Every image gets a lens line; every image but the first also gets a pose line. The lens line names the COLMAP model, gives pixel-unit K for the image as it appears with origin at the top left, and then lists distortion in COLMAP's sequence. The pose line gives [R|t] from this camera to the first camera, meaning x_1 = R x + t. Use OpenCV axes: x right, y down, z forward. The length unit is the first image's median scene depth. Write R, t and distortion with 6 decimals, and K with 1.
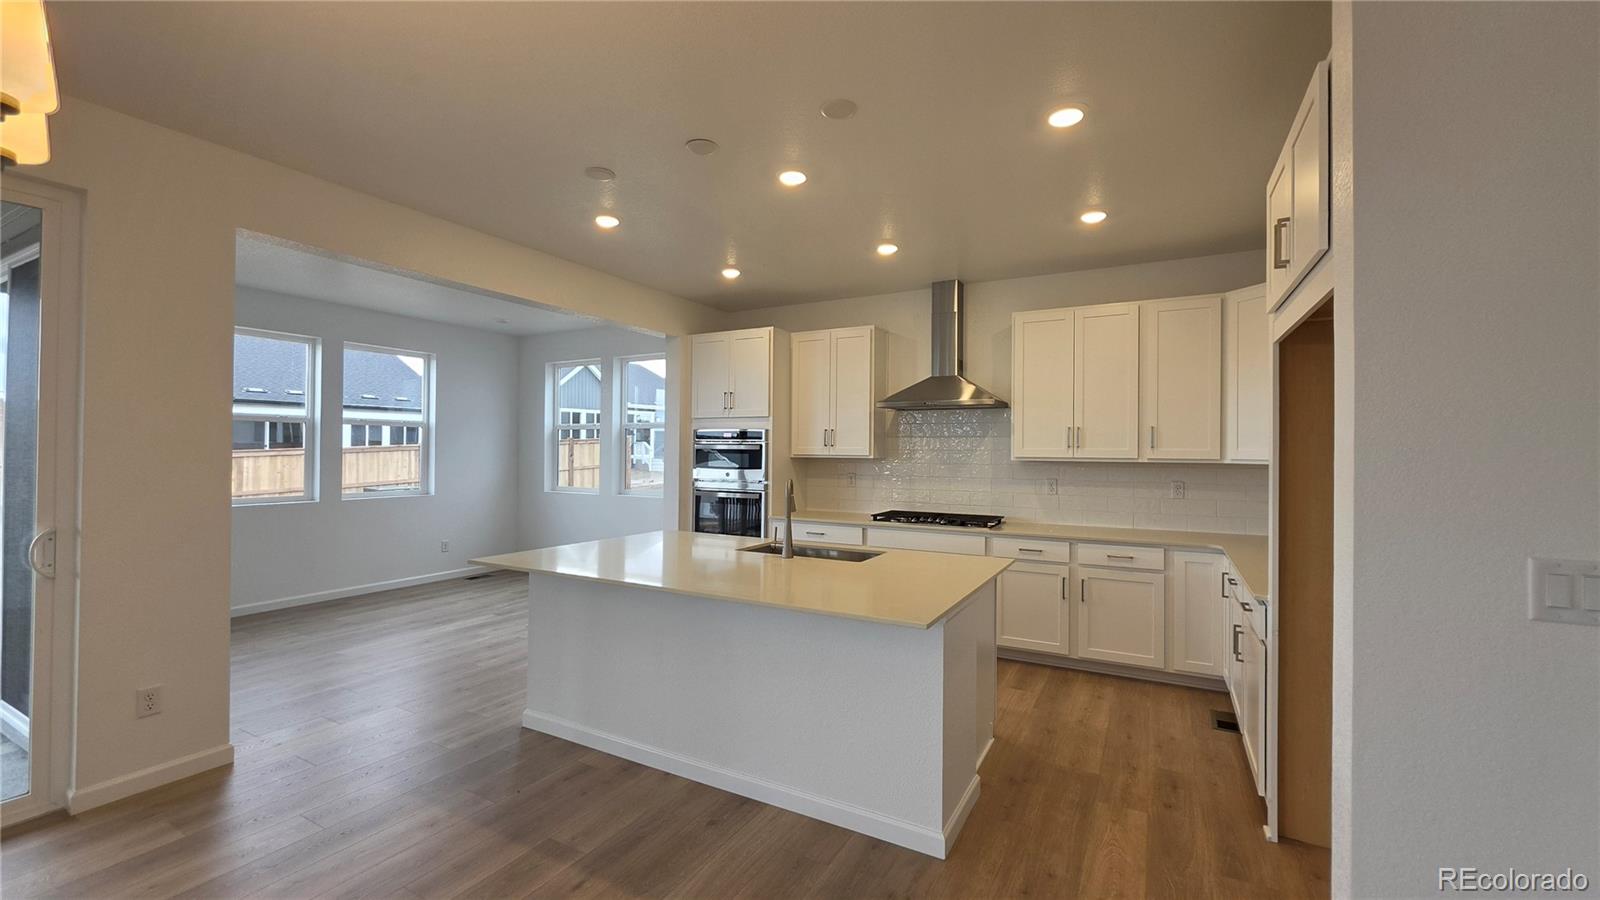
lens RADIAL K [[639.8, 0, 806.6], [0, 639.8, 447.7], [0, 0, 1]] dist [0.000575, -0.000019]
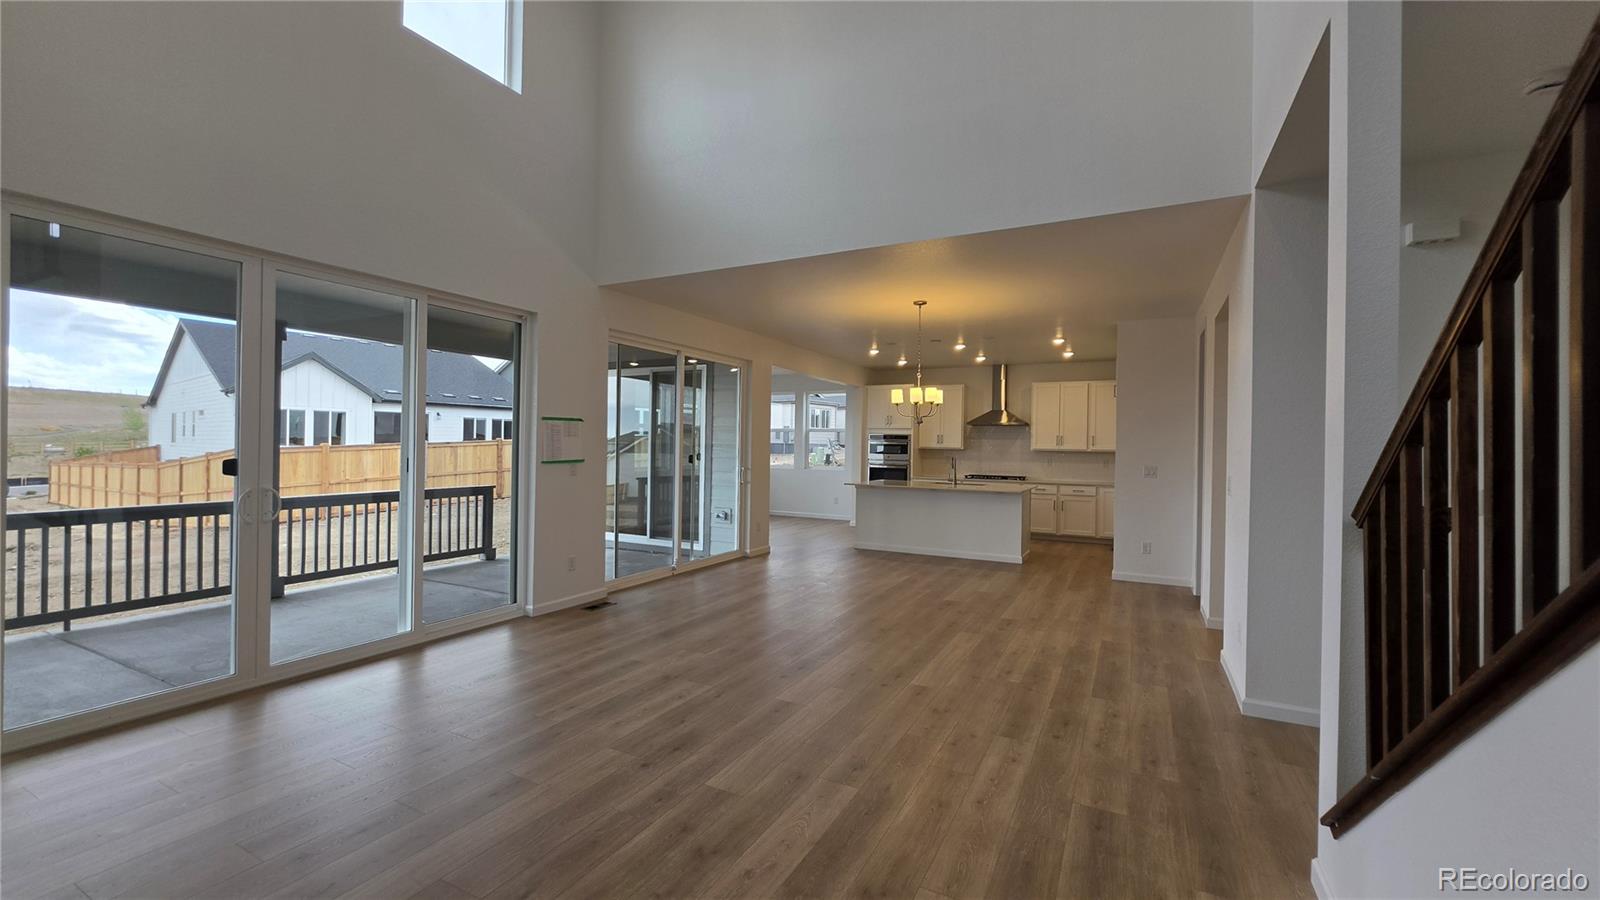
lens RADIAL K [[639.8, 0, 806.6], [0, 639.8, 447.7], [0, 0, 1]] dist [0.000575, -0.000019]
pose [[0.999671, 0.007945, 0.024406, -0.479123], [-0.008134, 0.999938, 0.007660, 0.000061], [-0.024344, -0.007856, 0.999673, -1.118780]]
